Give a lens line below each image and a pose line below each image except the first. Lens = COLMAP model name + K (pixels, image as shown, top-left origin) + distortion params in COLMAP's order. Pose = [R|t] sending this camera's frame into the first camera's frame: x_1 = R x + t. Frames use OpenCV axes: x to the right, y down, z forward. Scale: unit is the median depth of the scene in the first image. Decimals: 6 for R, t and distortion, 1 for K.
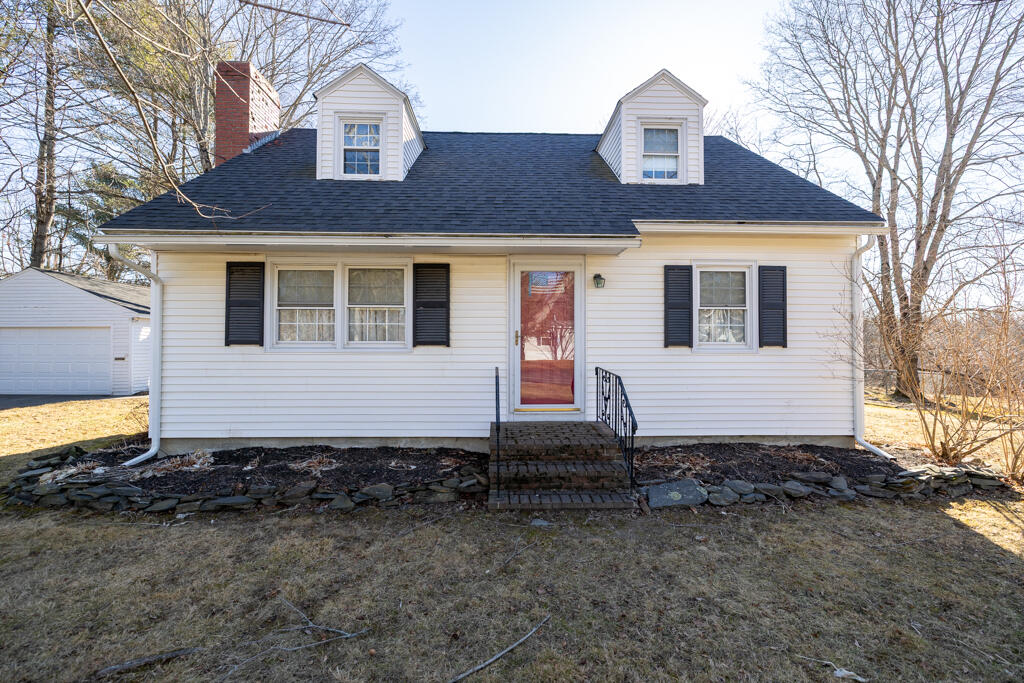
lens RADIAL K [[428.3, 0, 512.0], [0, 428.3, 341.5], [0, 0, 1]] dist [0.001349, 0.000490]
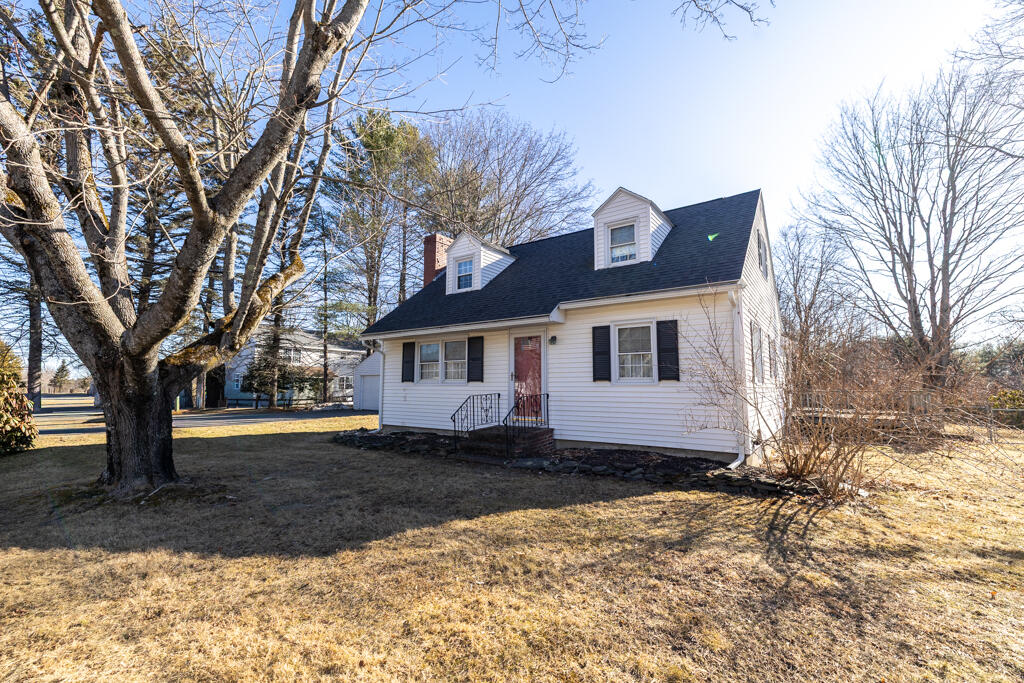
lens RADIAL K [[428.3, 0, 512.0], [0, 428.3, 341.5], [0, 0, 1]] dist [0.001349, 0.000490]
pose [[0.797541, -0.063475, -0.599916, 1.033215], [0.005662, 0.995193, -0.097772, 0.019527], [0.603238, 0.074580, 0.794067, -0.368072]]
